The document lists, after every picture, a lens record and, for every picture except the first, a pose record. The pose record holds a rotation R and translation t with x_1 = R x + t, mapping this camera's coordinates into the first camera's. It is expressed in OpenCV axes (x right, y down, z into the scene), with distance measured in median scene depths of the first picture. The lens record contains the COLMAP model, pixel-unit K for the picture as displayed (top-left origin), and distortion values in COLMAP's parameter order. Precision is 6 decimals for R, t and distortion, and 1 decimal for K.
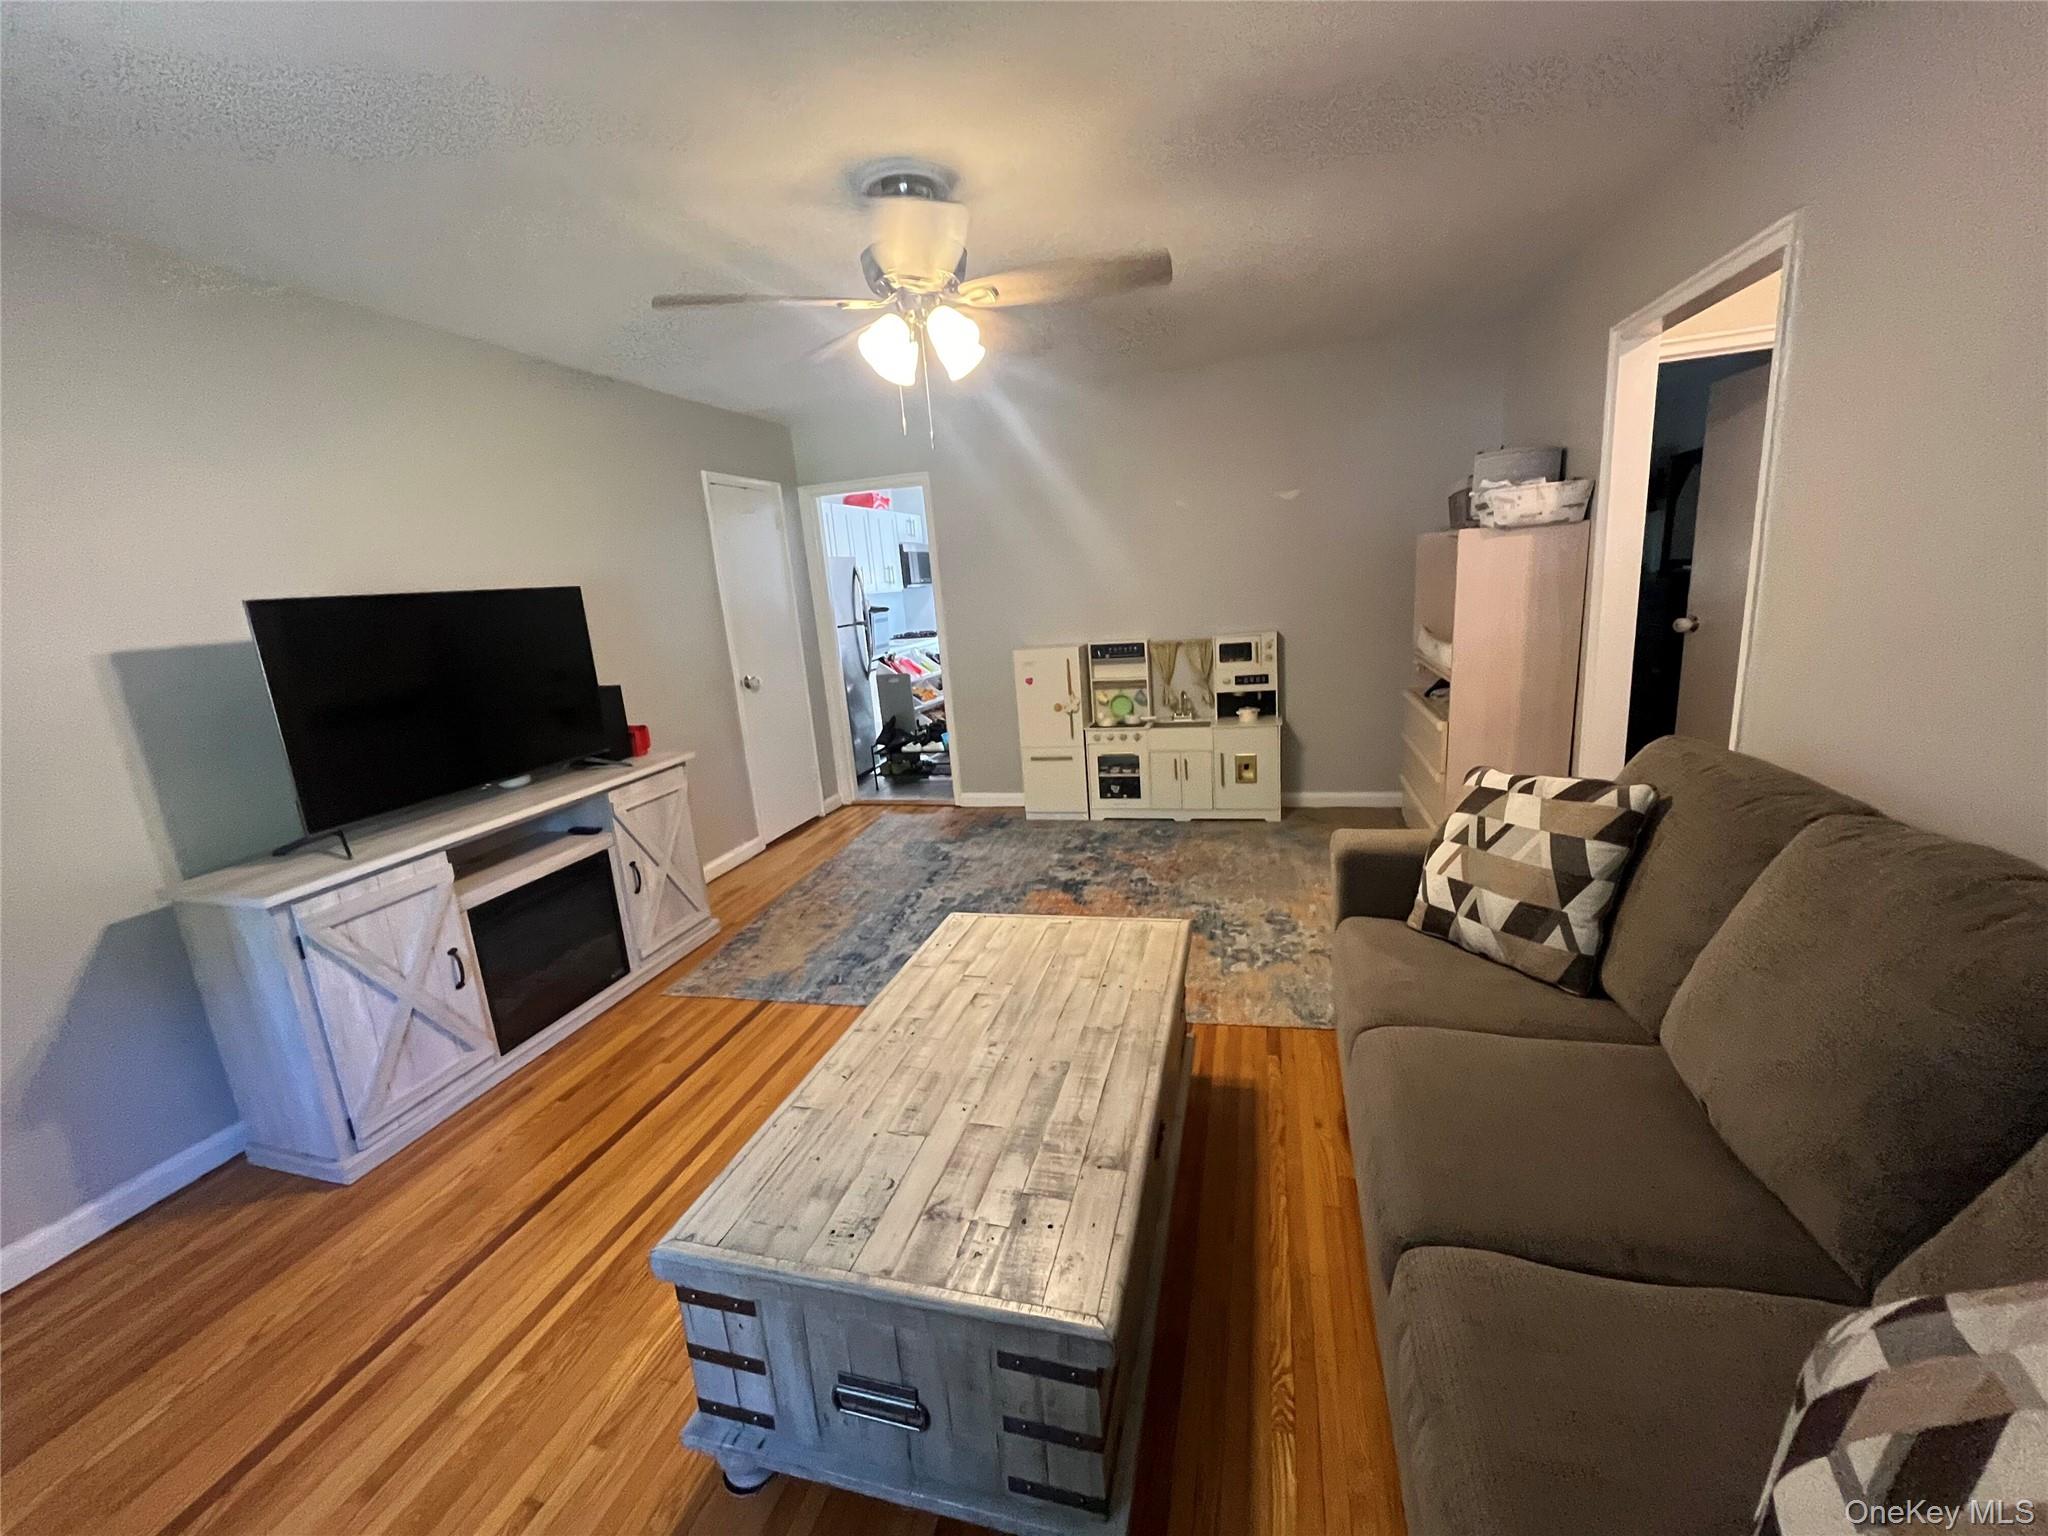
lens RADIAL K [[825.1, 0, 1025.3], [0, 825.1, 767.1], [0, 0, 1]] dist [-0.008530, 0.001857]
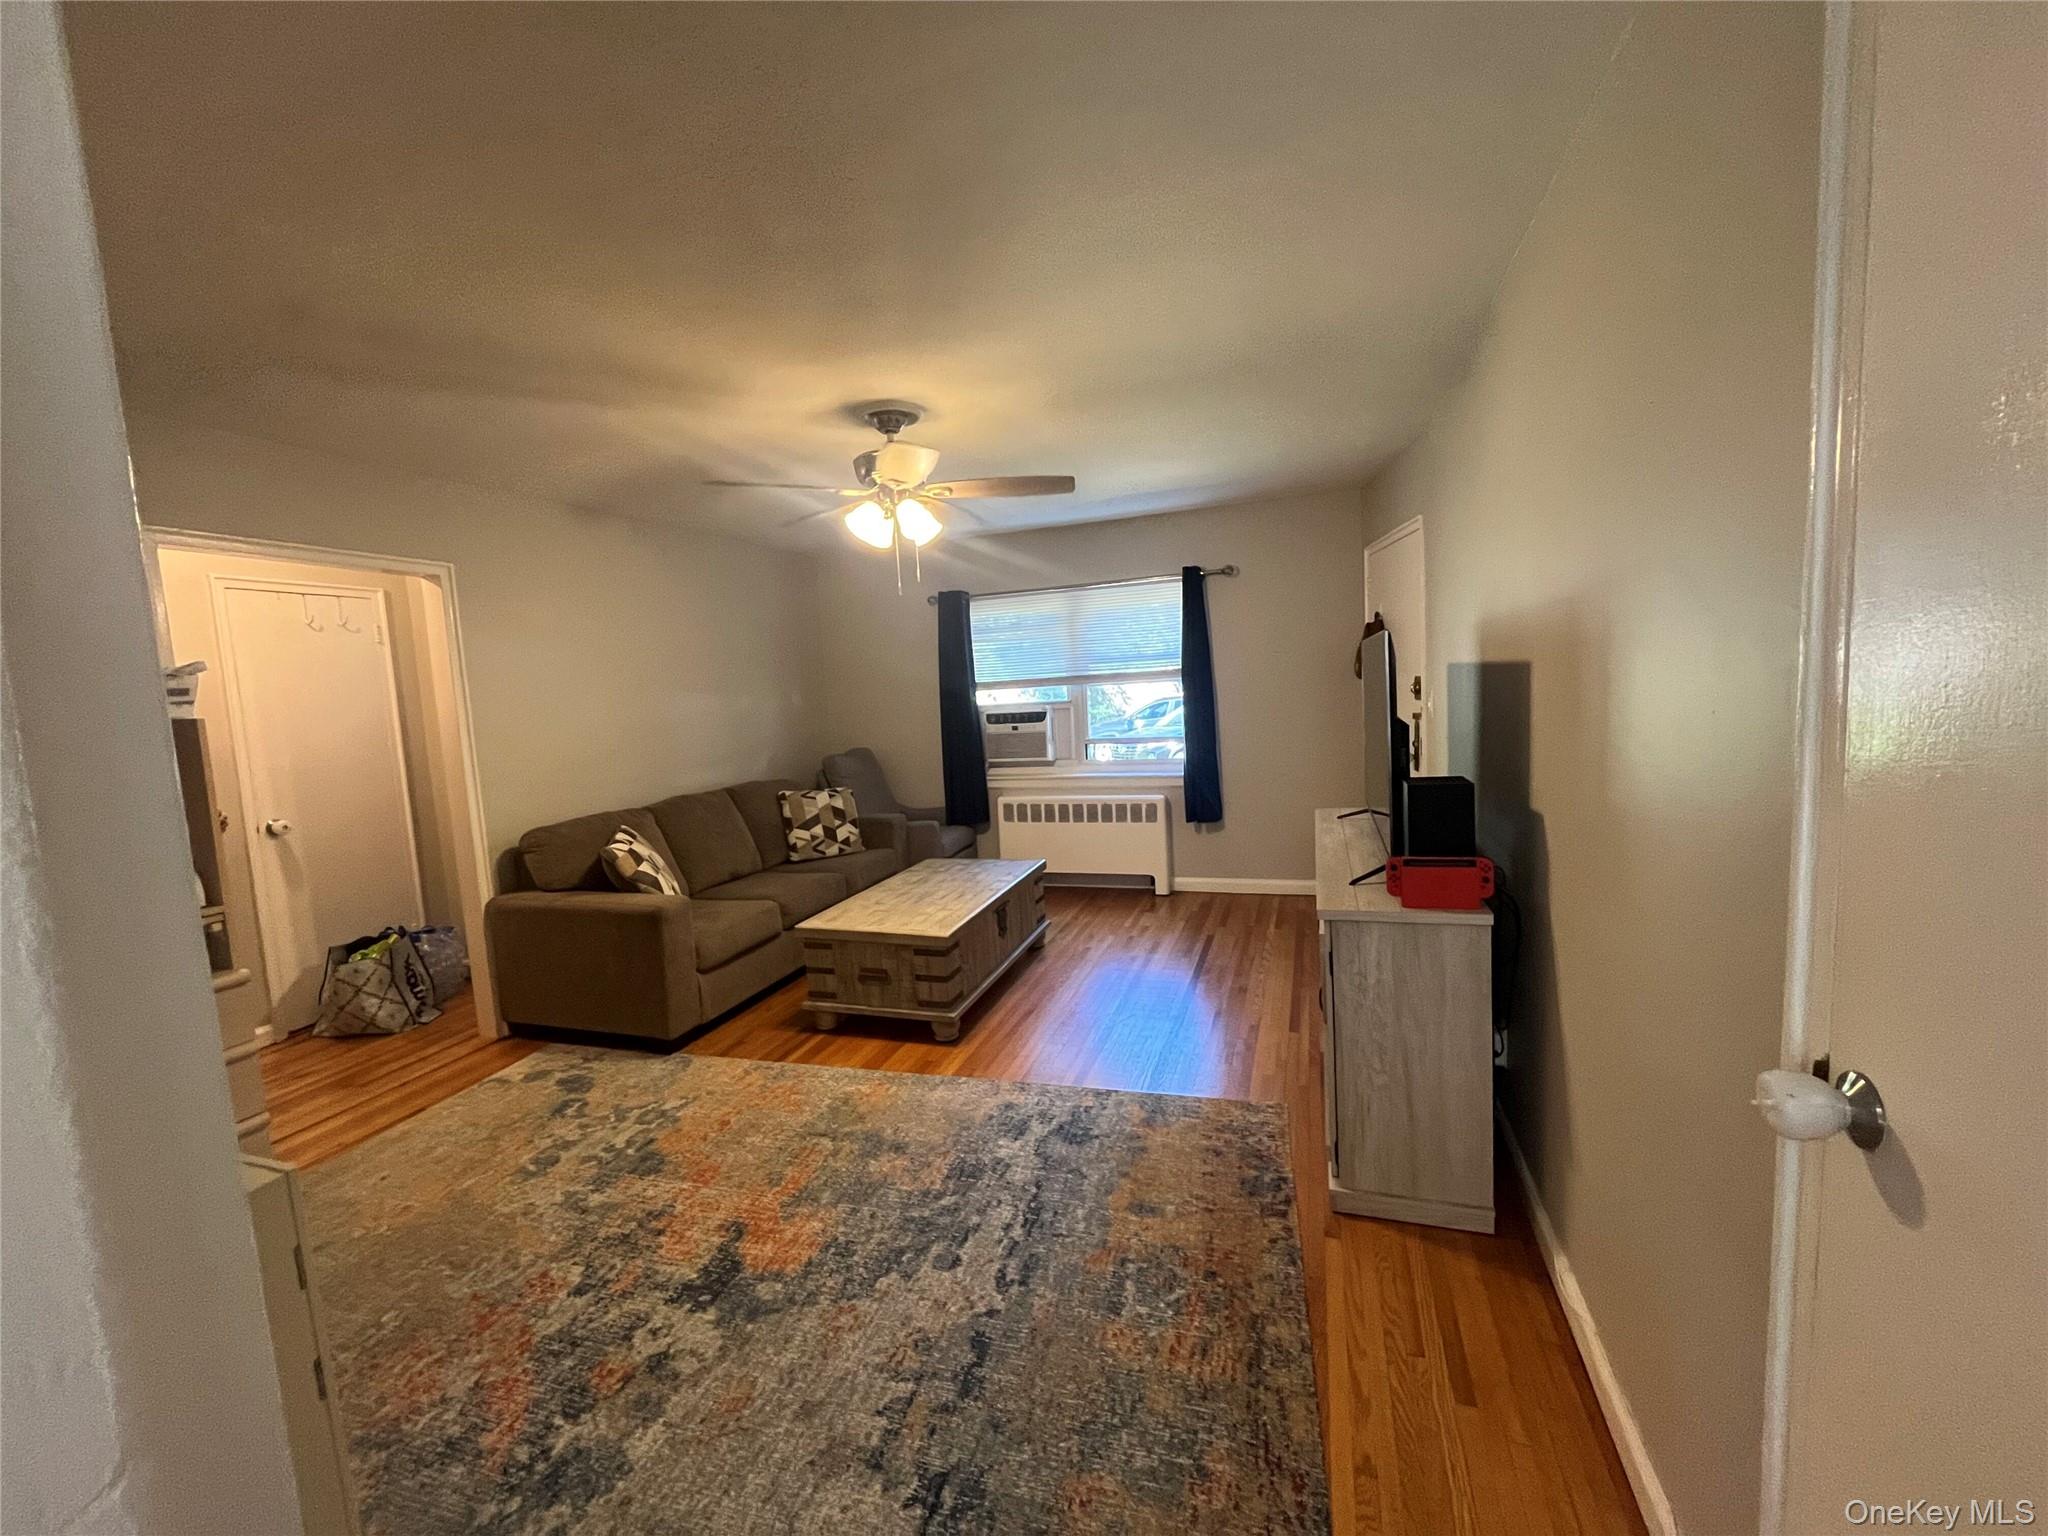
lens RADIAL K [[825.1, 0, 1024.3], [0, 825.1, 758.2], [0, 0, 1]] dist [-0.008530, 0.001857]
pose [[-0.989208, 0.126523, 0.073886, -0.212953], [0.143201, 0.941562, 0.304884, -0.292142], [-0.030994, 0.312174, -0.949519, 1.328406]]
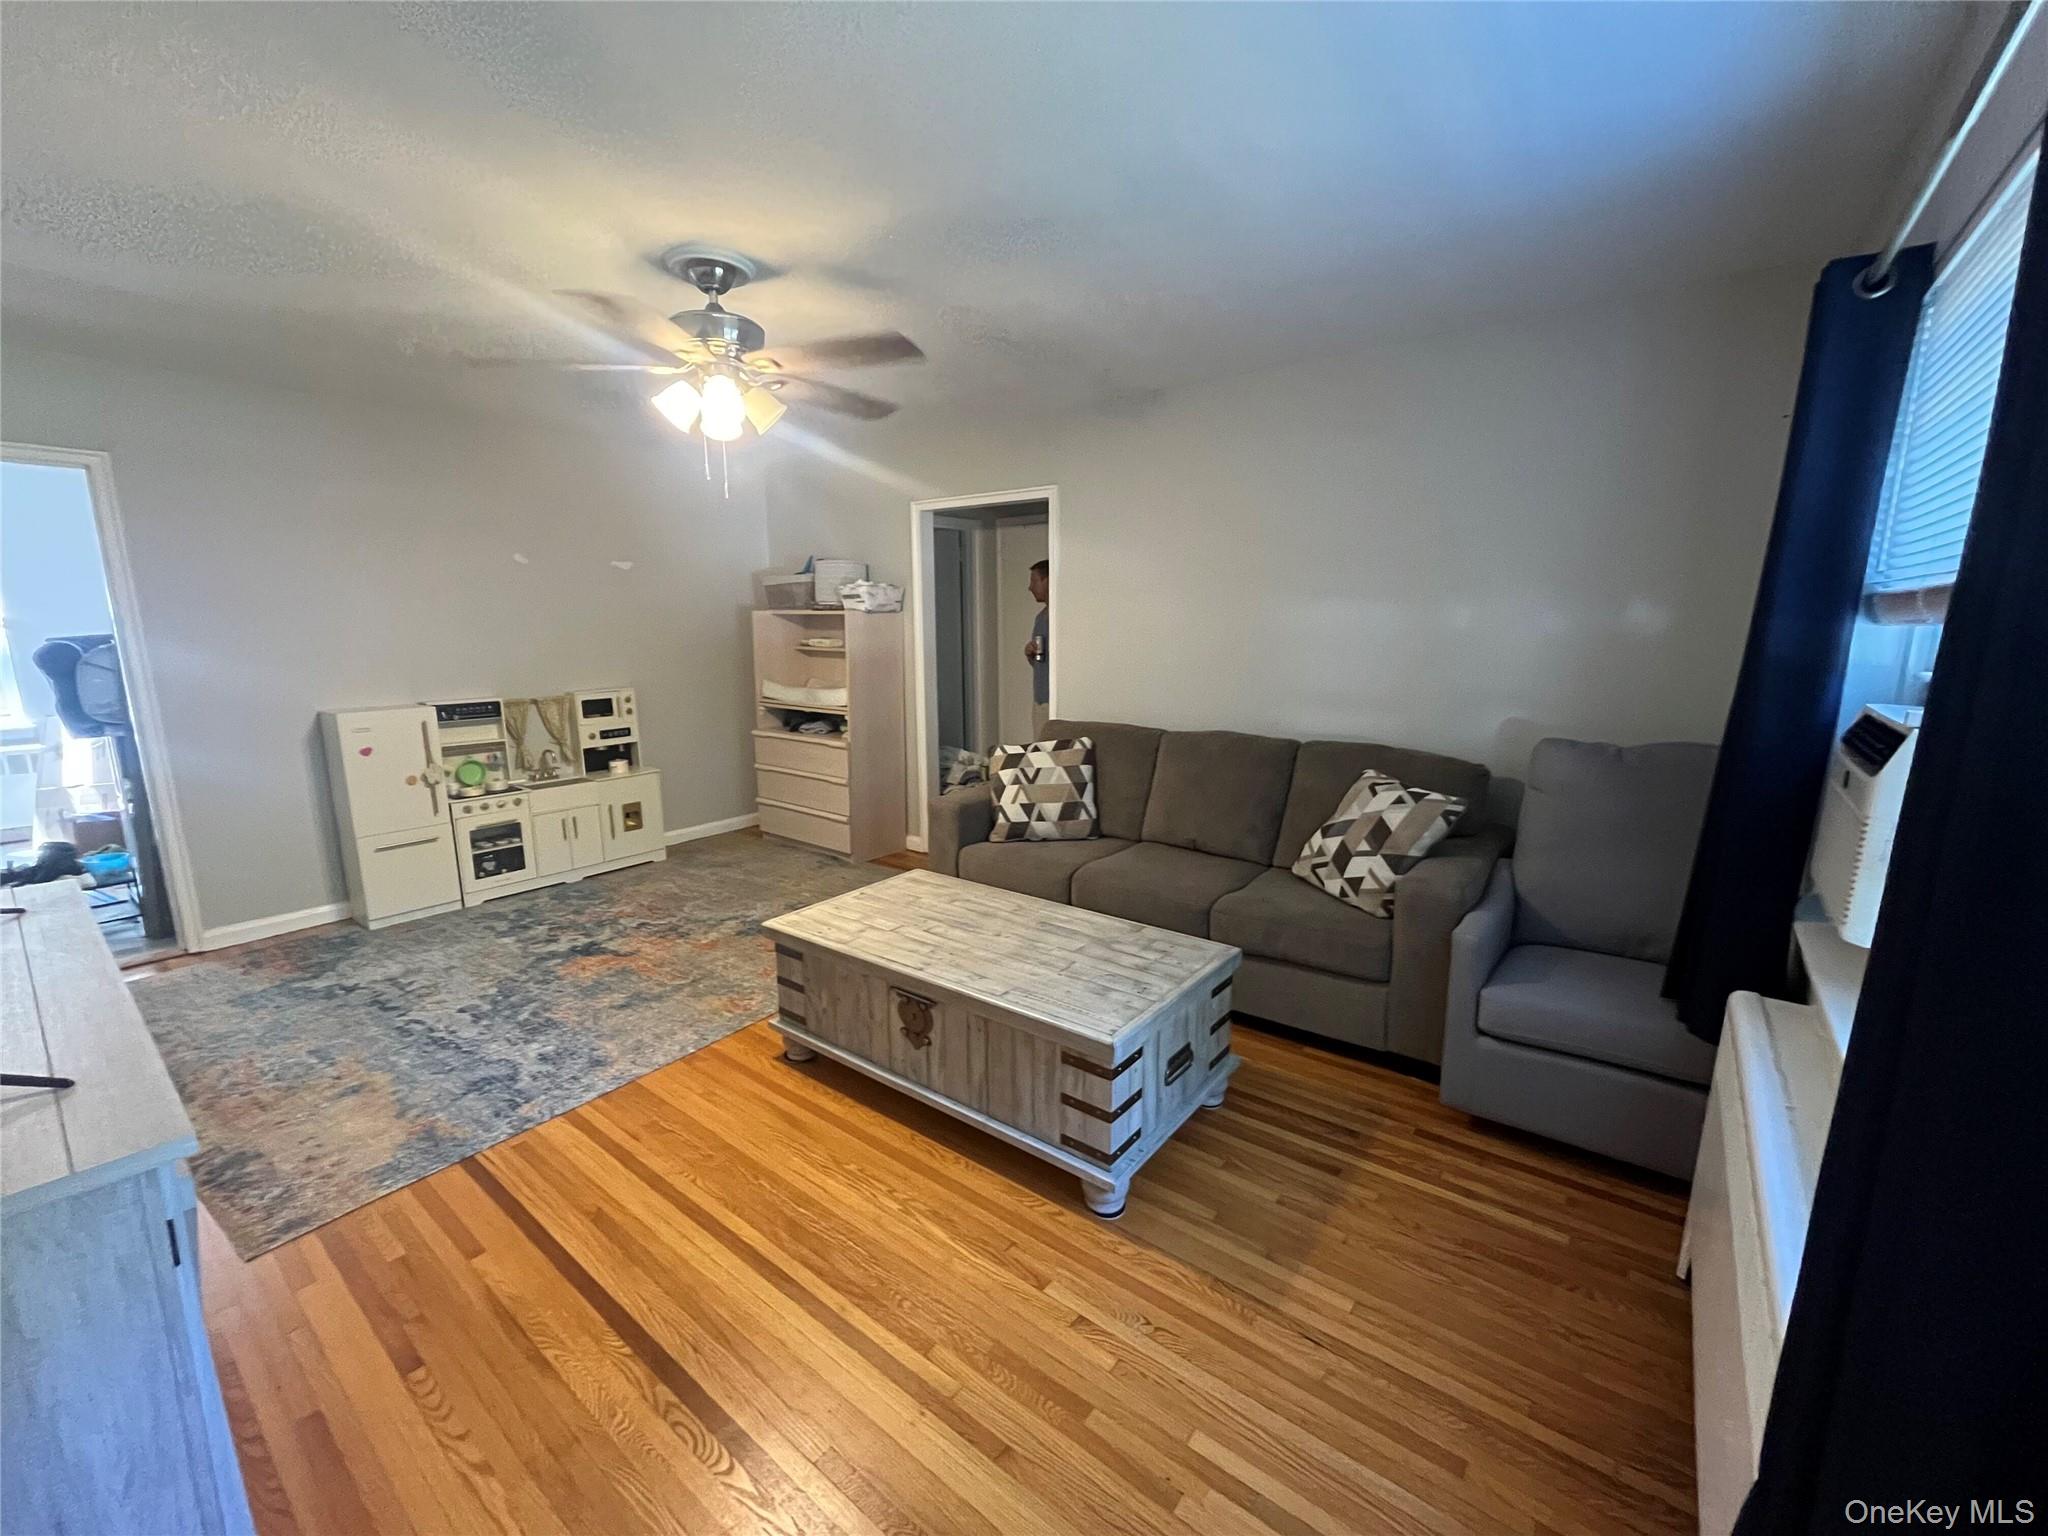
lens RADIAL K [[825.1, 0, 1015.6], [0, 825.1, 765.7], [0, 0, 1]] dist [-0.008530, 0.001857]
pose [[0.380023, -0.086910, 0.920885, -0.573517], [0.182787, 0.983000, 0.017341, 0.010863], [-0.906737, 0.161736, 0.389448, 0.155157]]
